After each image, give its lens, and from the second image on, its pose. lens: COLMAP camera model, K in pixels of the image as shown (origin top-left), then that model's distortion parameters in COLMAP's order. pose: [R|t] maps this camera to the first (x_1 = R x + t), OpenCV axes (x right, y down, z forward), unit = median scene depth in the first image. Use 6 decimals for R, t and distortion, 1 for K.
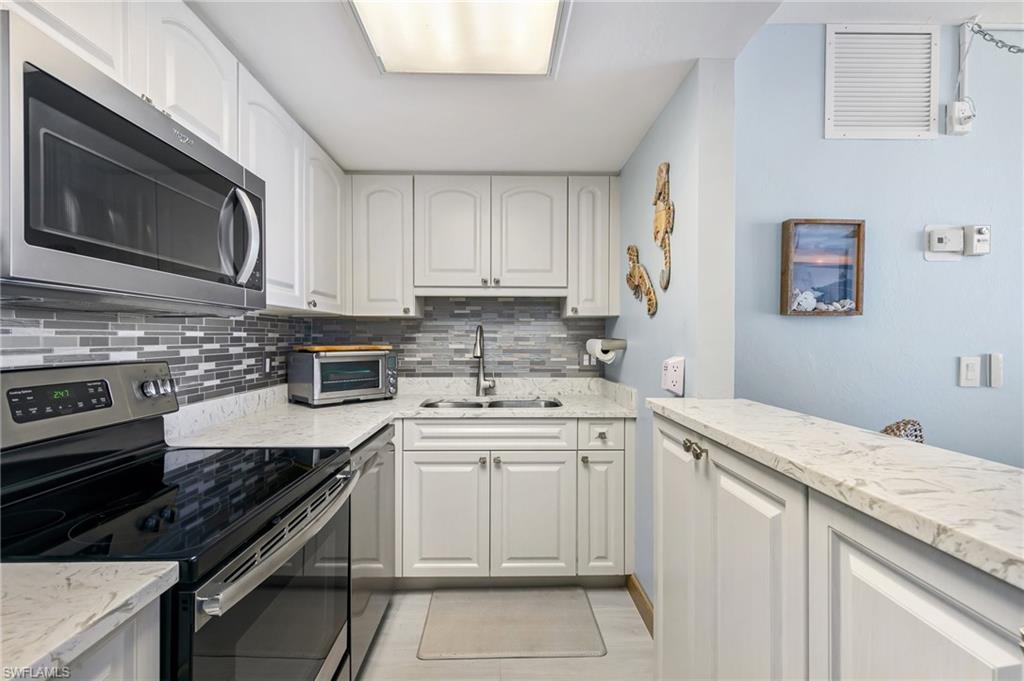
lens RADIAL K [[457.6, 0, 526.2], [0, 457.6, 340.5], [0, 0, 1]] dist [0.005919, -0.000595]
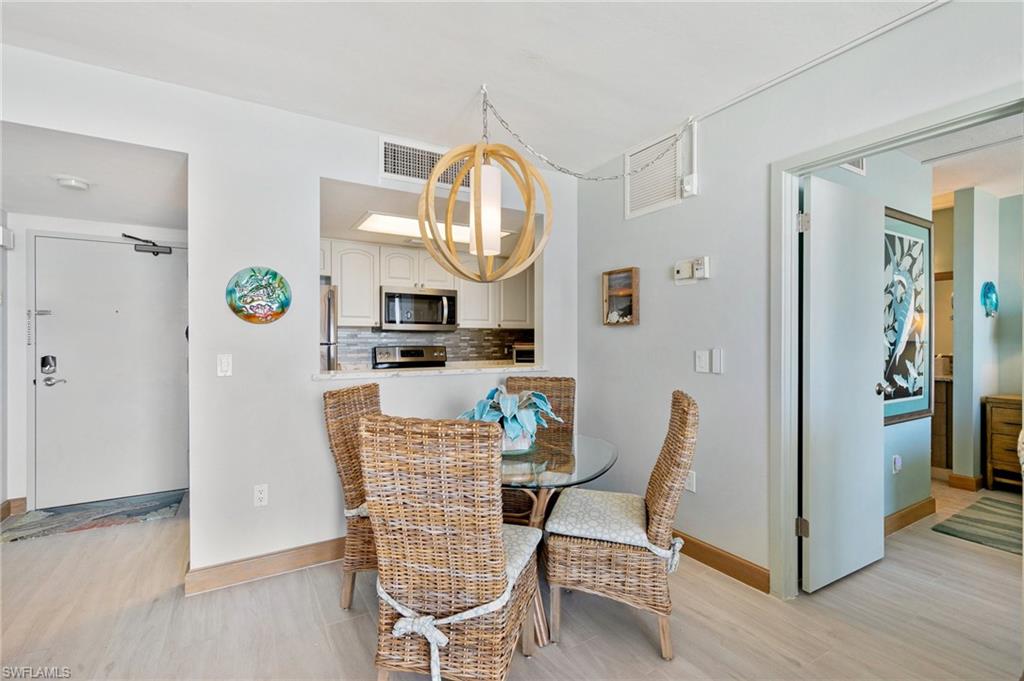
lens RADIAL K [[457.7, 0, 512.0], [0, 457.7, 340.5], [0, 0, 1]] dist [0.010436, -0.000881]
pose [[0.471266, 0.003275, -0.881985, 1.467824], [-0.004387, 0.999989, 0.001369, -0.002561], [0.881980, 0.003225, 0.471276, -0.099624]]
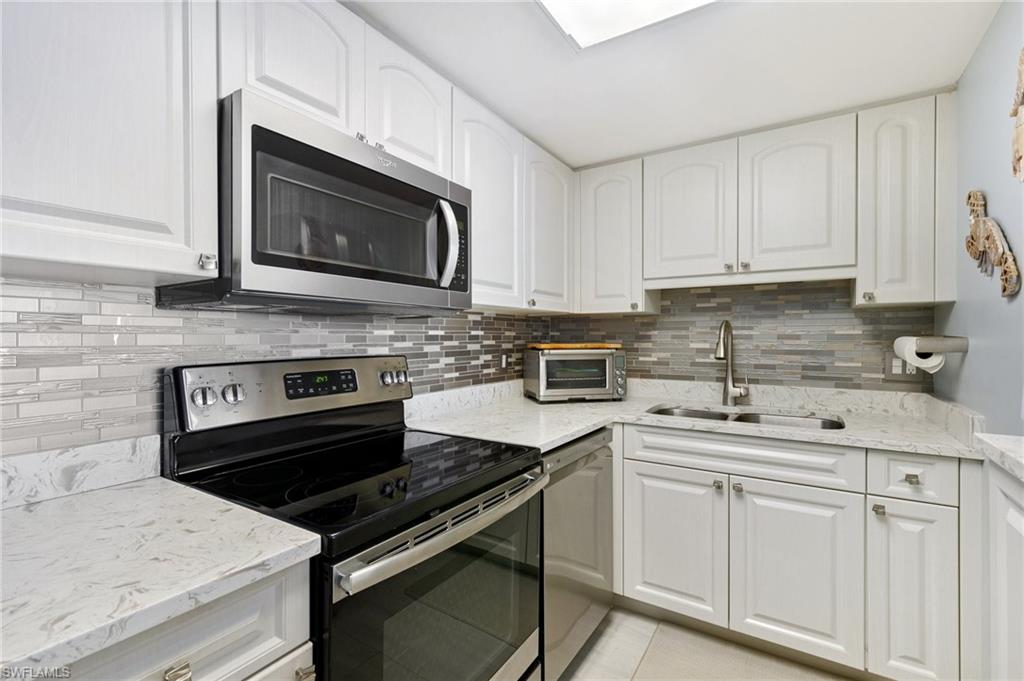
lens RADIAL K [[465.2, 0, 513.6], [0, 465.2, 337.5], [0, 0, 1]] dist [0.005076, -0.000475]
pose [[0.819305, -0.000830, -0.573357, 0.083103], [-0.000960, 0.999996, -0.002819, 0.000806], [0.573356, 0.002860, 0.819301, 0.101738]]
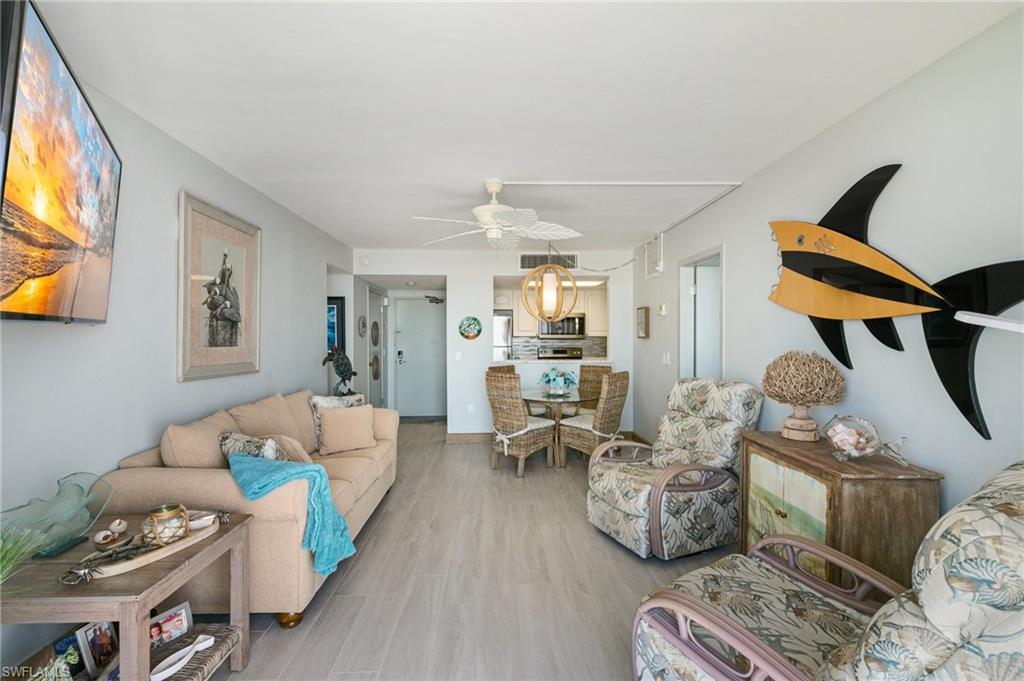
lens RADIAL K [[457.7, 0, 512.0], [0, 457.7, 340.5], [0, 0, 1]] dist [0.010436, -0.000881]
pose [[-0.008290, 0.011160, -0.999903, 2.801908], [-0.001620, 0.999936, 0.011173, -0.058705], [0.999964, 0.001712, -0.008272, 0.134651]]
